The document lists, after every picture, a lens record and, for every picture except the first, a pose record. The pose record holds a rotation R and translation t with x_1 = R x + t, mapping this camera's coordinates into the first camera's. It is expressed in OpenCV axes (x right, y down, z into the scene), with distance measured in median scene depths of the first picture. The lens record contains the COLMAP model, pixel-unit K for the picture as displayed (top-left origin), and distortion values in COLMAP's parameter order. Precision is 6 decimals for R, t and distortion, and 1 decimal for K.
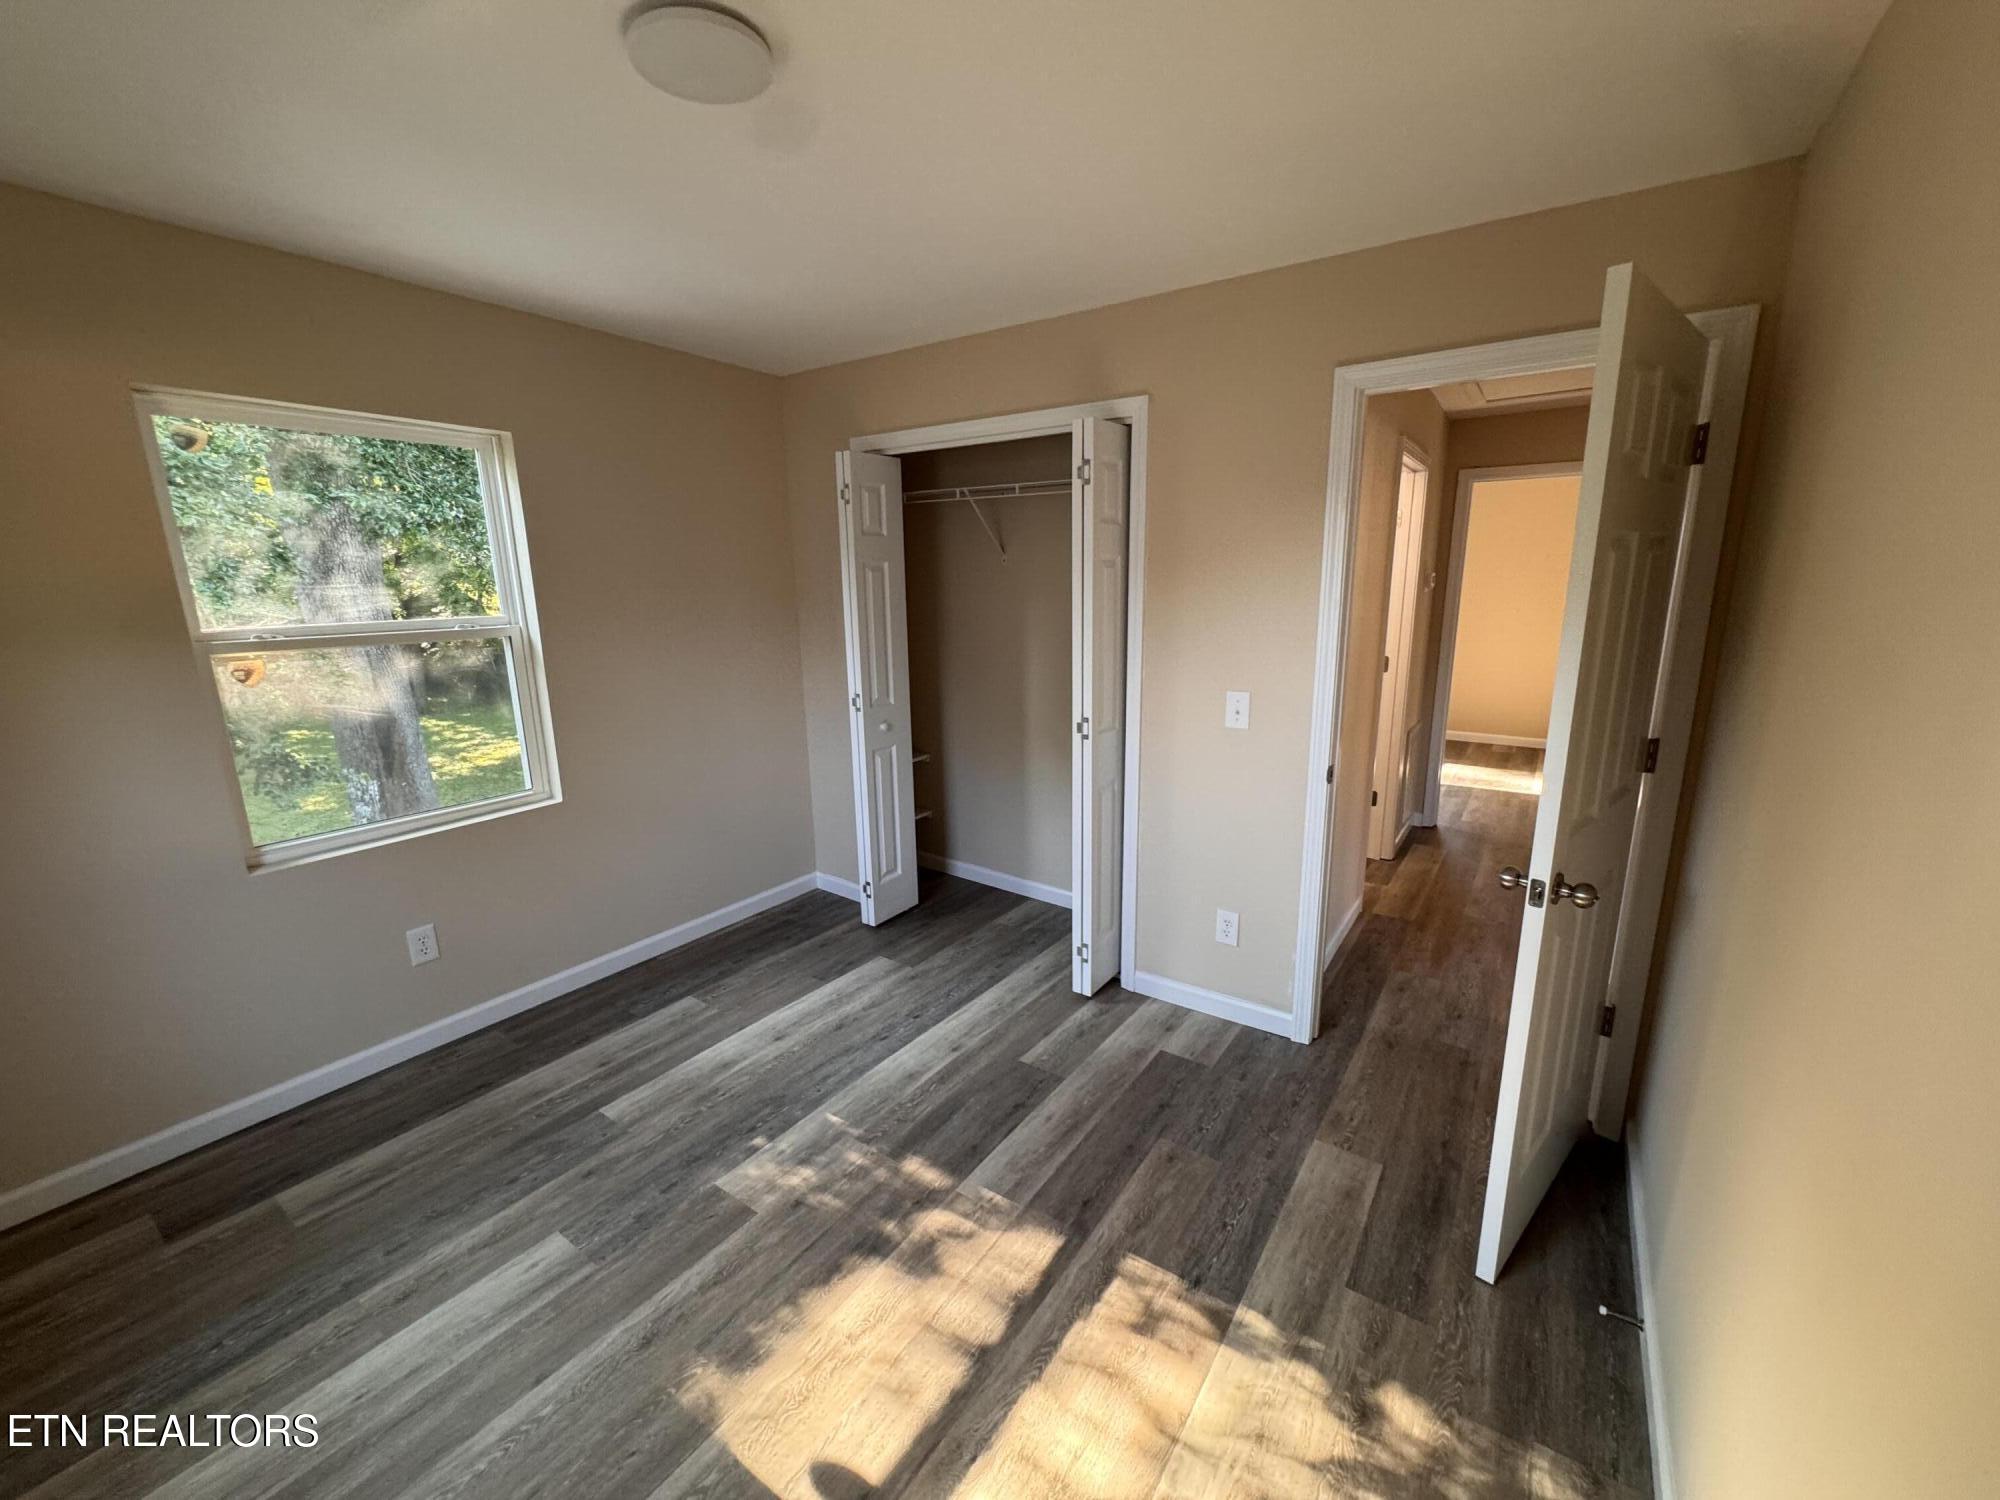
lens RADIAL K [[800.5, 0, 1000.2], [0, 800.5, 751.7], [0, 0, 1]] dist [-0.006298, 0.001326]
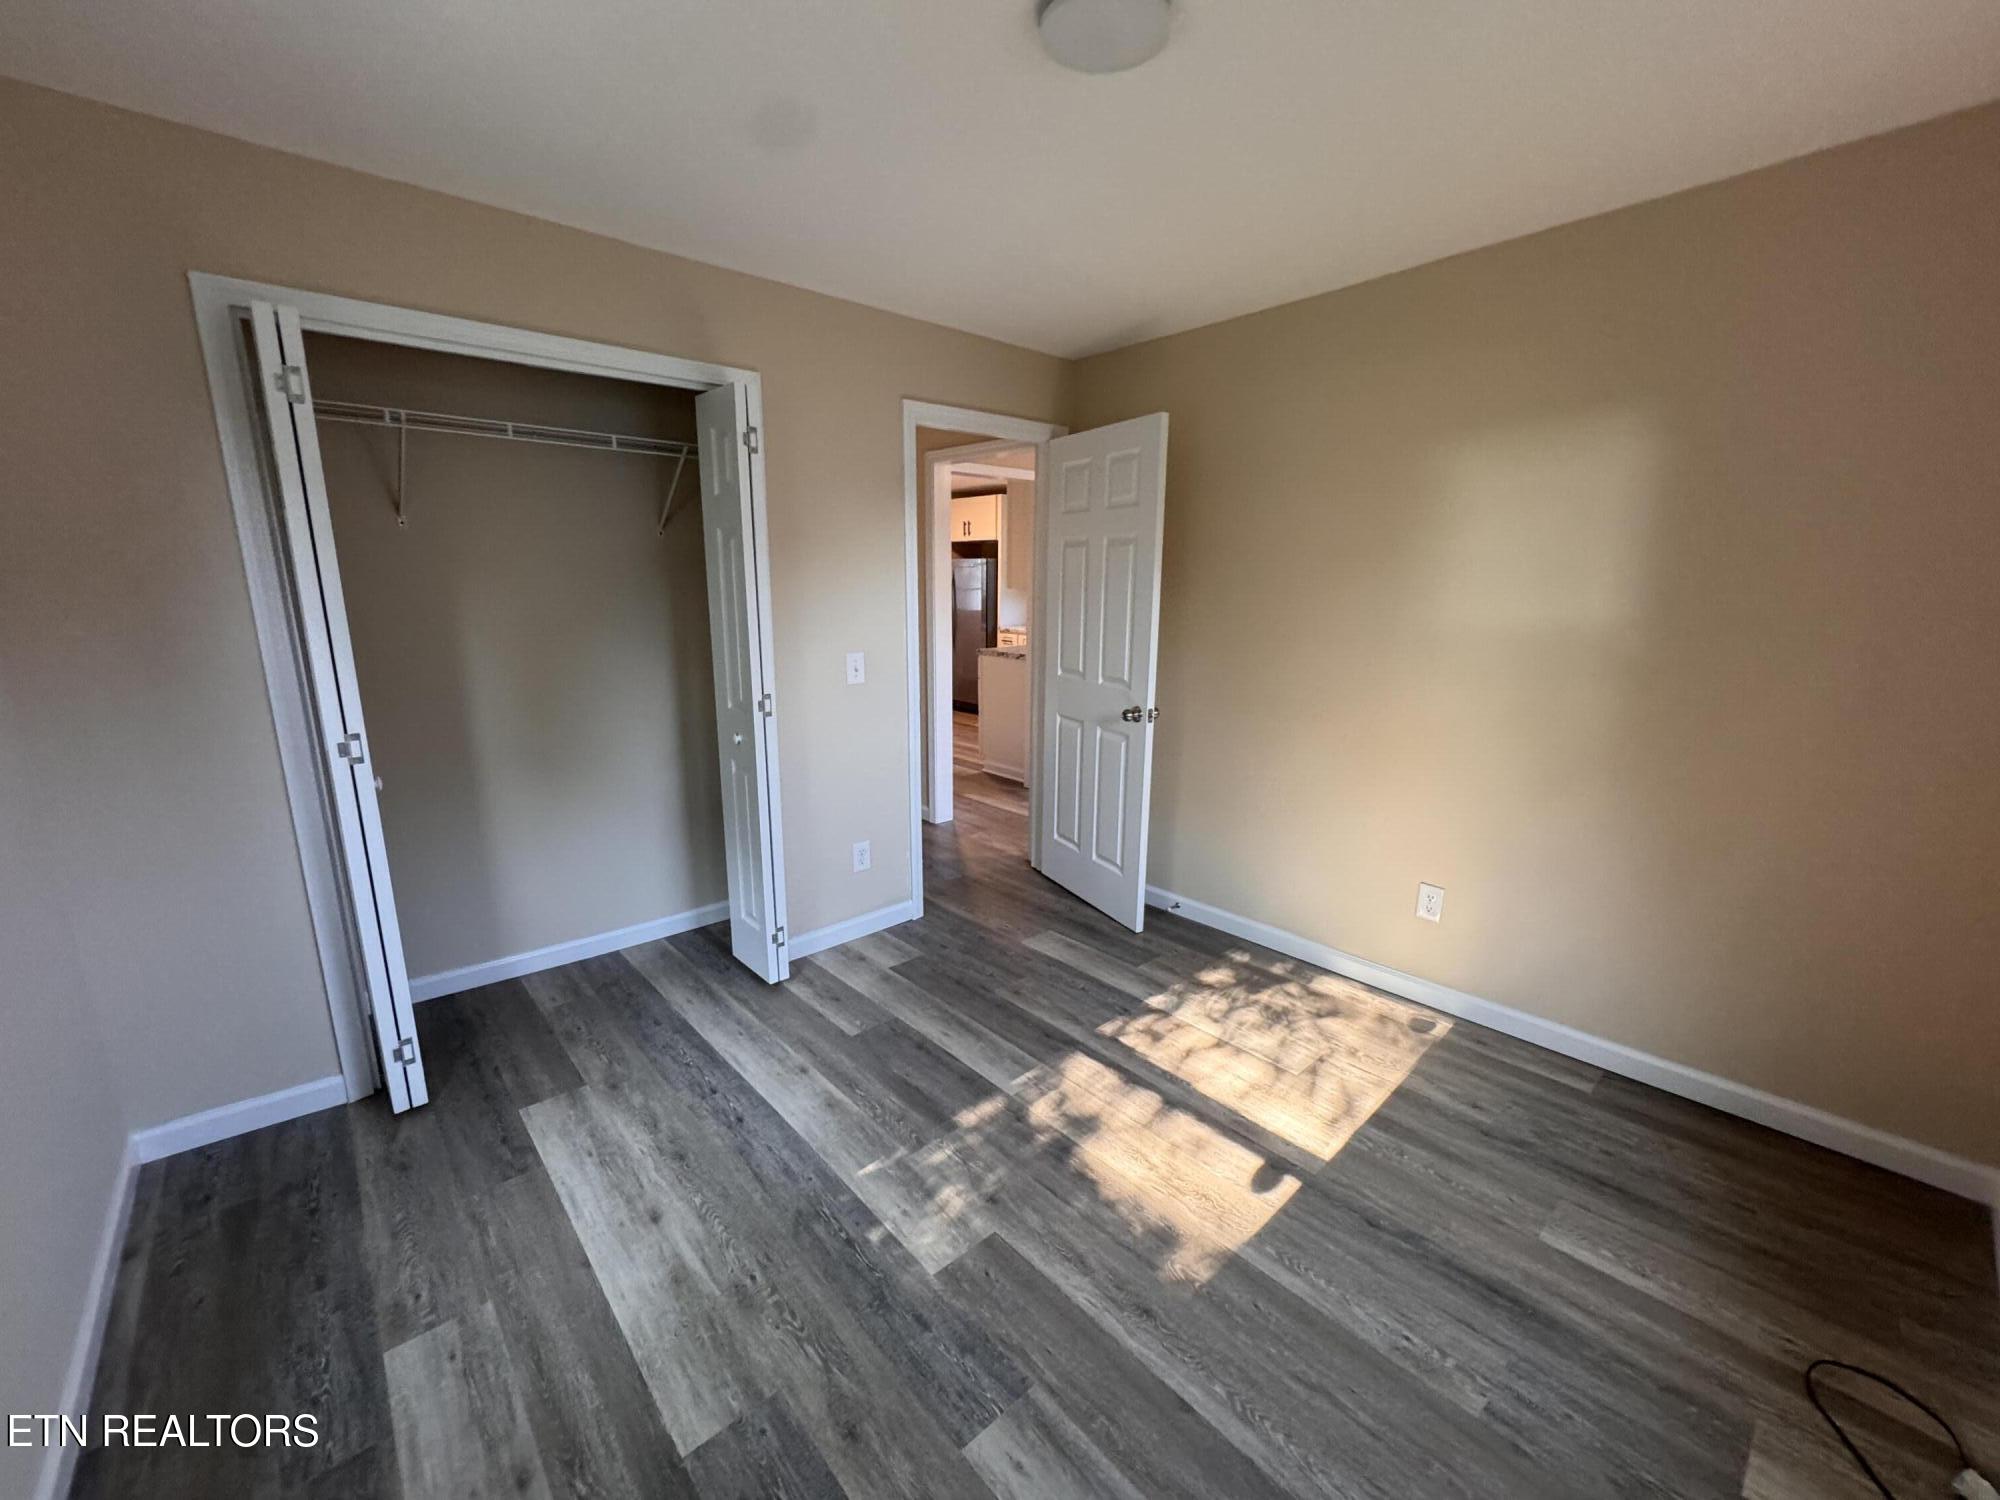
lens RADIAL K [[800.5, 0, 1000.2], [0, 800.5, 751.7], [0, 0, 1]] dist [-0.006298, 0.001326]
pose [[0.233975, -0.194695, 0.952549, -0.960553], [0.200852, 0.968289, 0.148577, -0.078040], [-0.951270, 0.156558, 0.265661, 0.602710]]
